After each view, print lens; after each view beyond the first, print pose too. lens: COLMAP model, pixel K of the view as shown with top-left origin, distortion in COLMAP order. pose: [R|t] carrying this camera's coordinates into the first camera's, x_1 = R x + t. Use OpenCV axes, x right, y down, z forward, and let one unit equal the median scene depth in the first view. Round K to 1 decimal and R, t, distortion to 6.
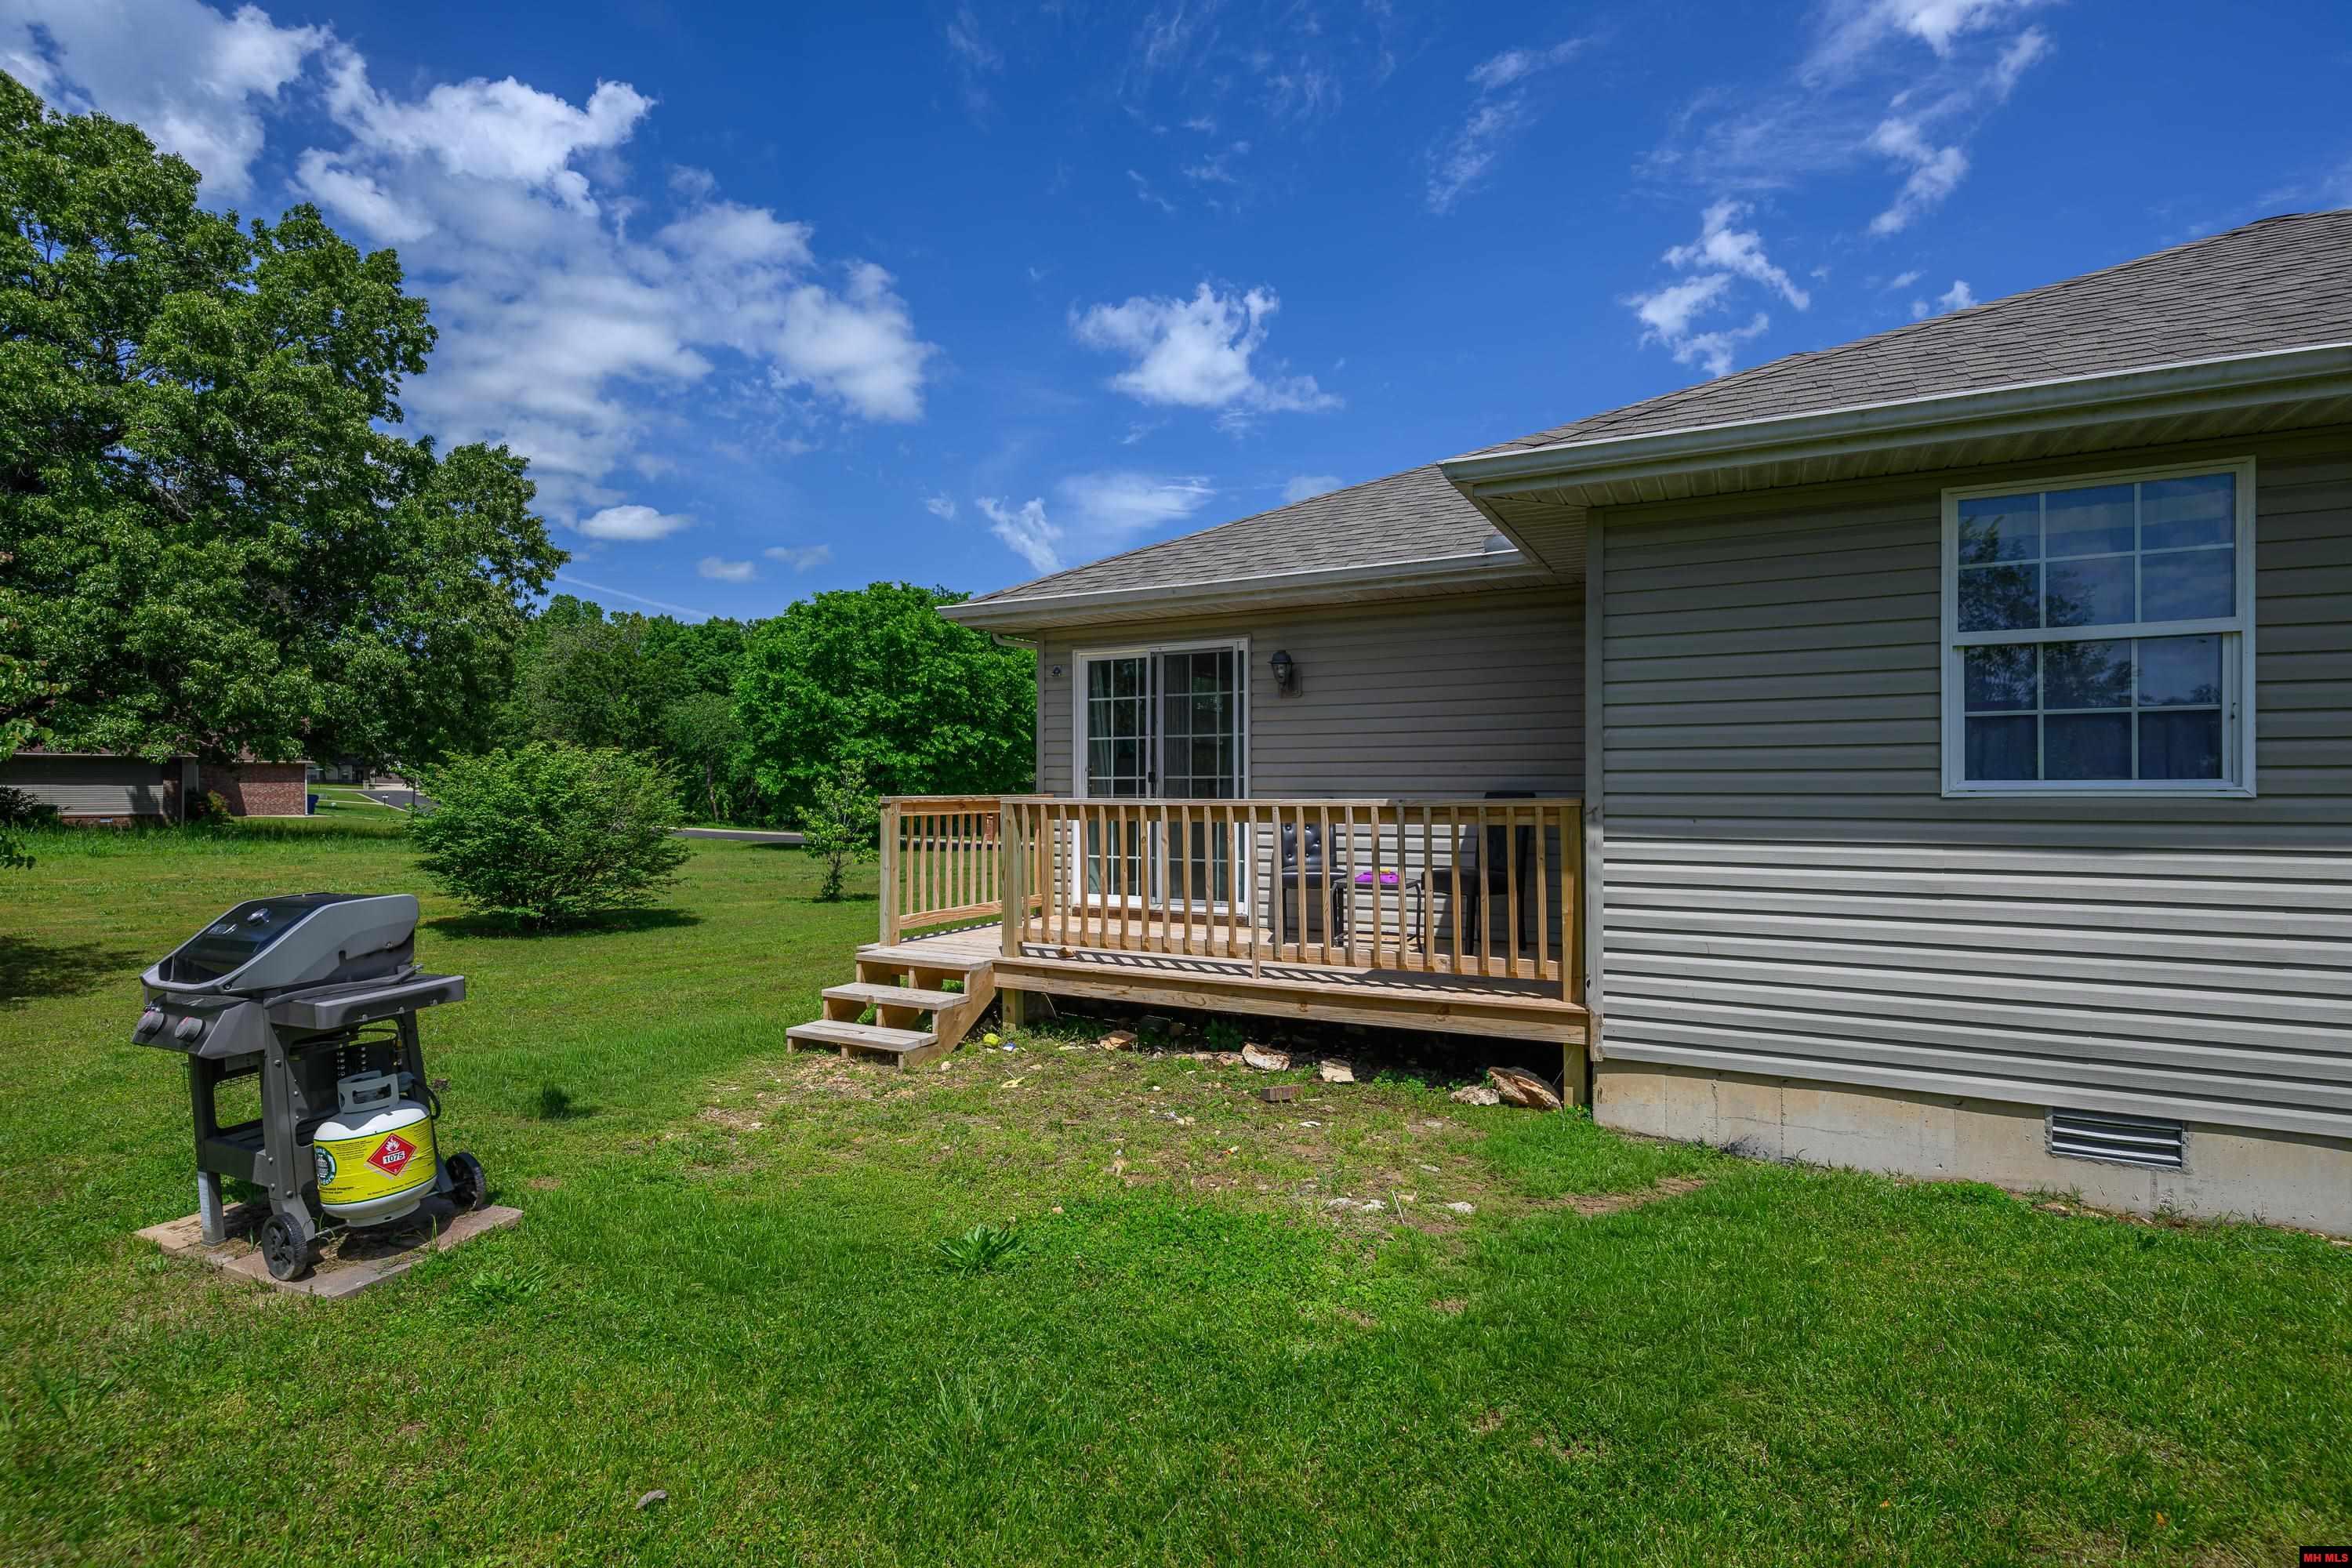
lens RADIAL K [[1103.5, 0, 1176.0], [0, 1103.5, 784.0], [0, 0, 1]] dist [0.000381, 0.000081]
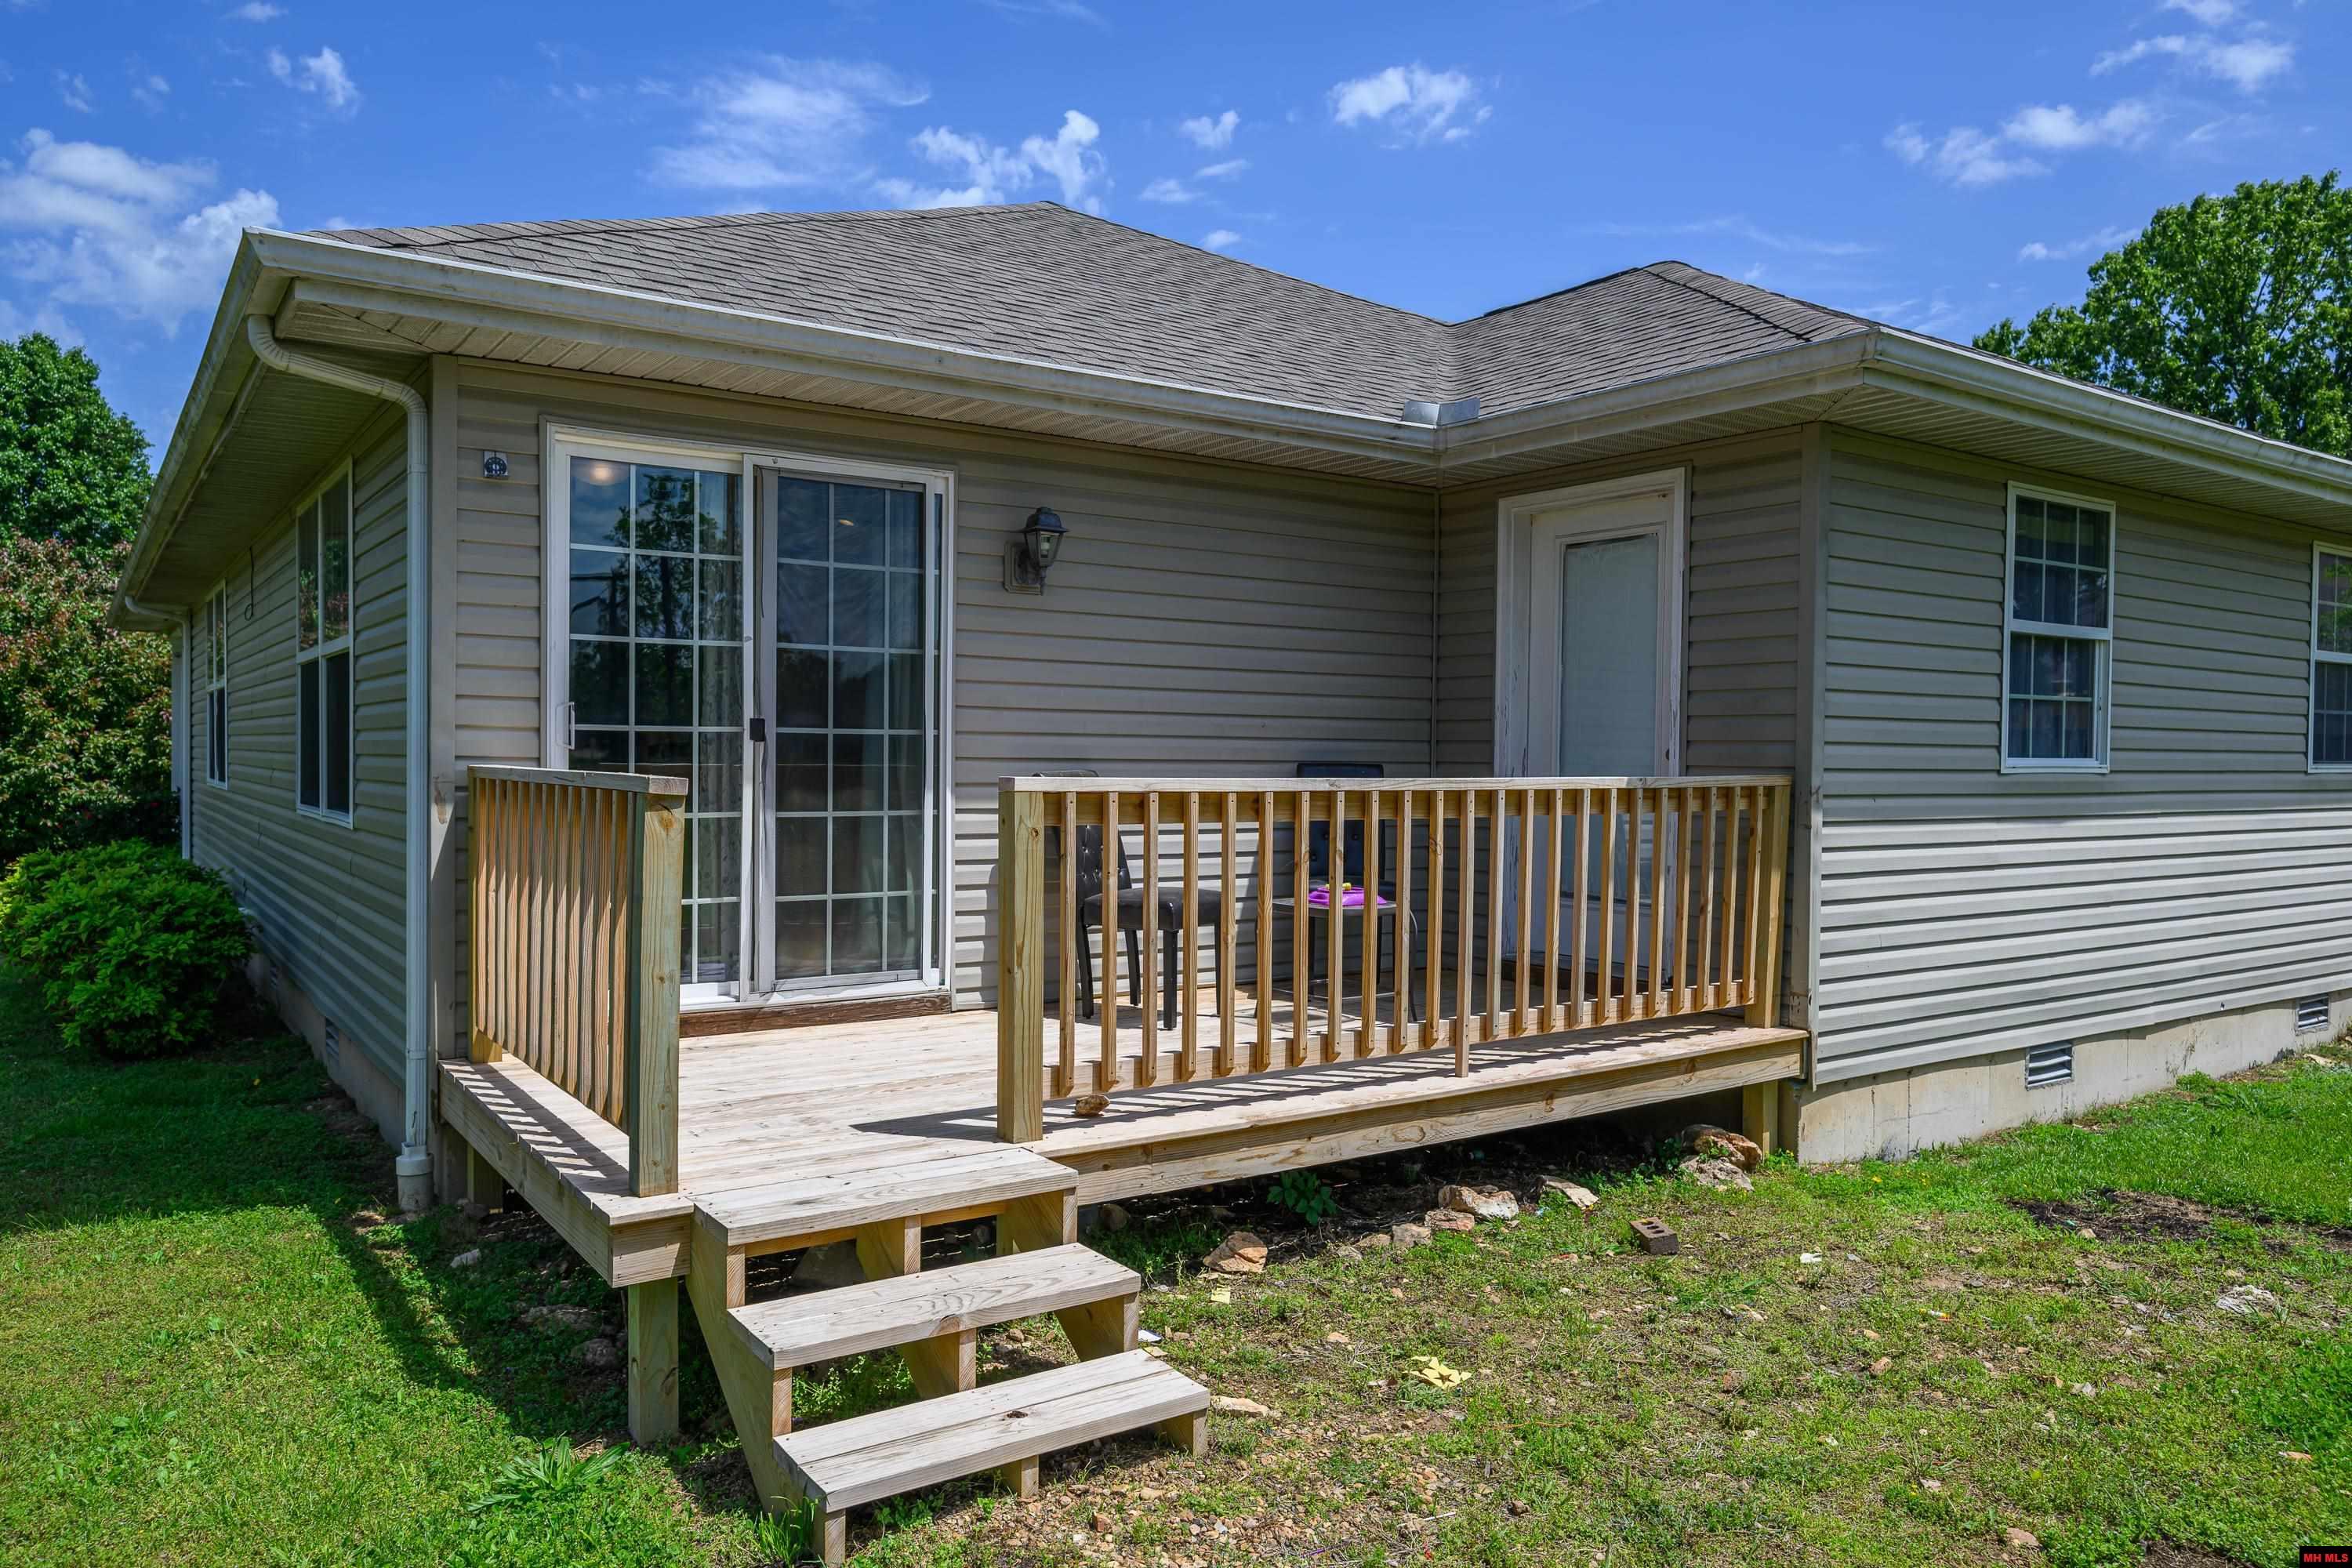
lens RADIAL K [[1585.1, 0, 1176.0], [0, 1585.1, 784.0], [0, 0, 1]] dist [0.001406, -0.000195]
pose [[0.473490, -0.012683, 0.880708, -0.801160], [-0.013240, 0.999681, 0.021514, 0.000080], [-0.880700, -0.021847, 0.473171, 0.771387]]
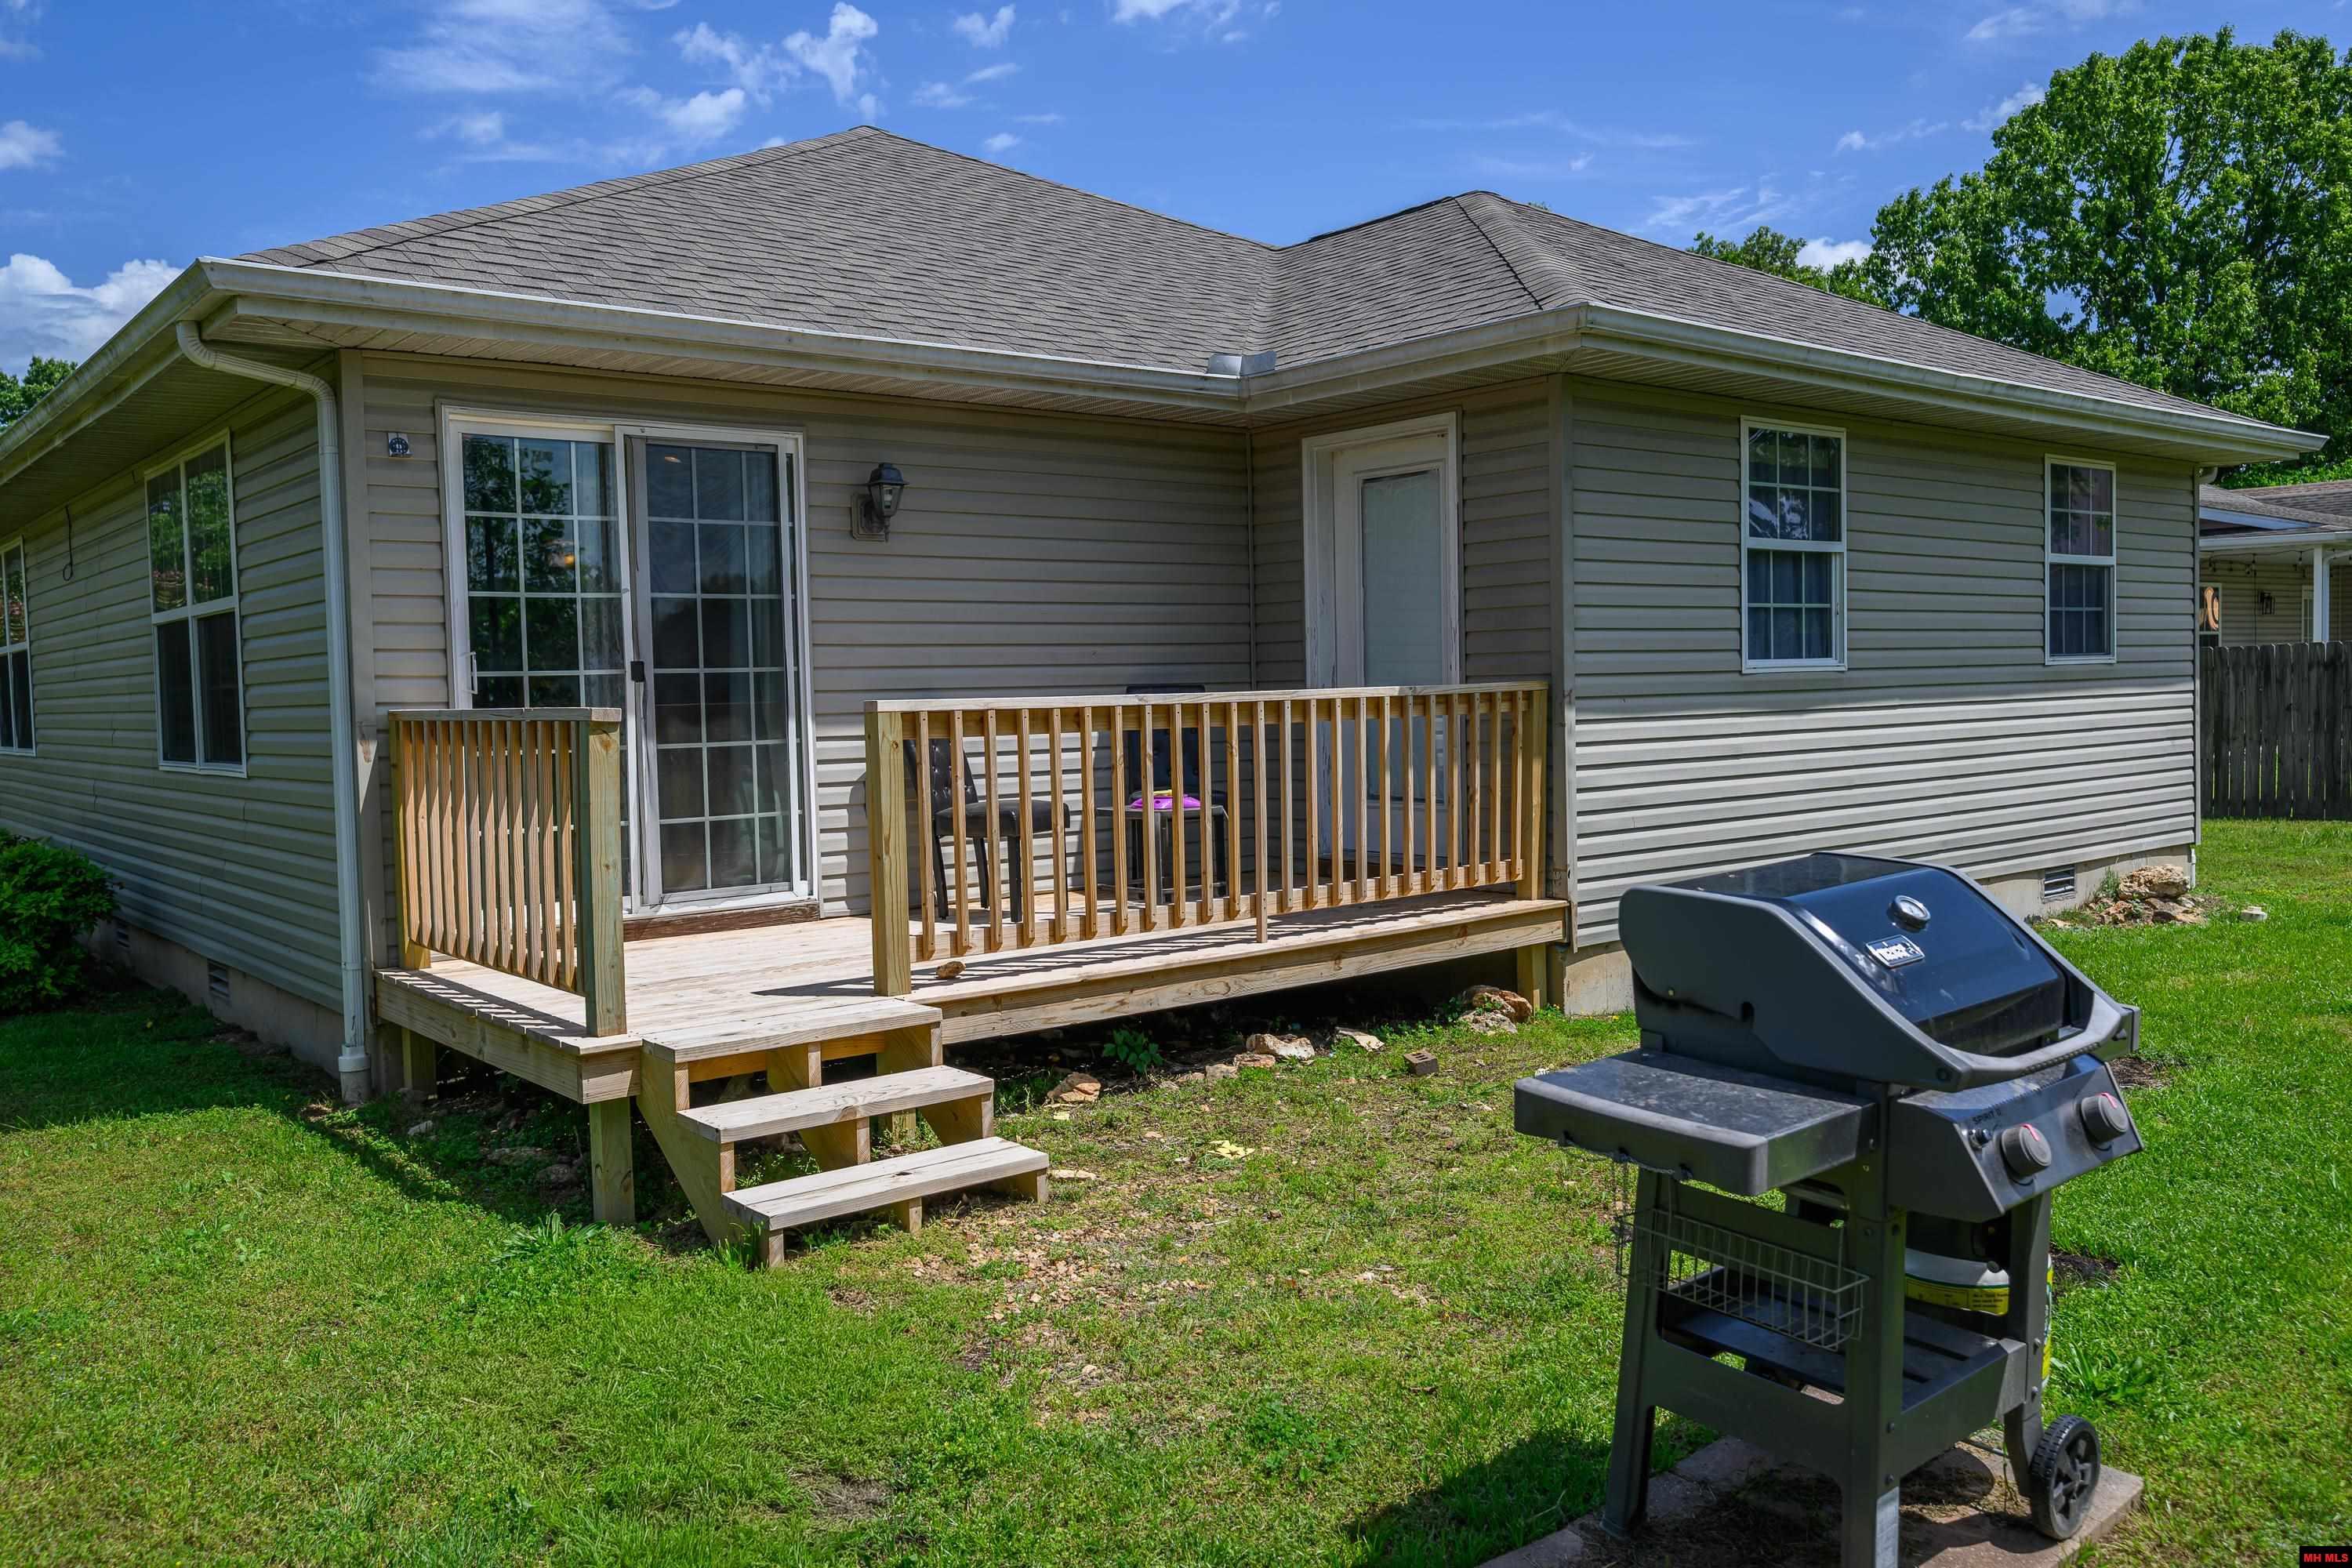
lens RADIAL K [[1793.1, 0, 1163.0], [0, 1793.1, 775.9], [0, 0, 1]] dist [0.002934, -0.000541]
pose [[0.406623, -0.055671, 0.911898, -1.061473], [0.021068, 0.998448, 0.051561, 0.007283], [-0.913353, -0.001754, 0.407165, 0.617442]]
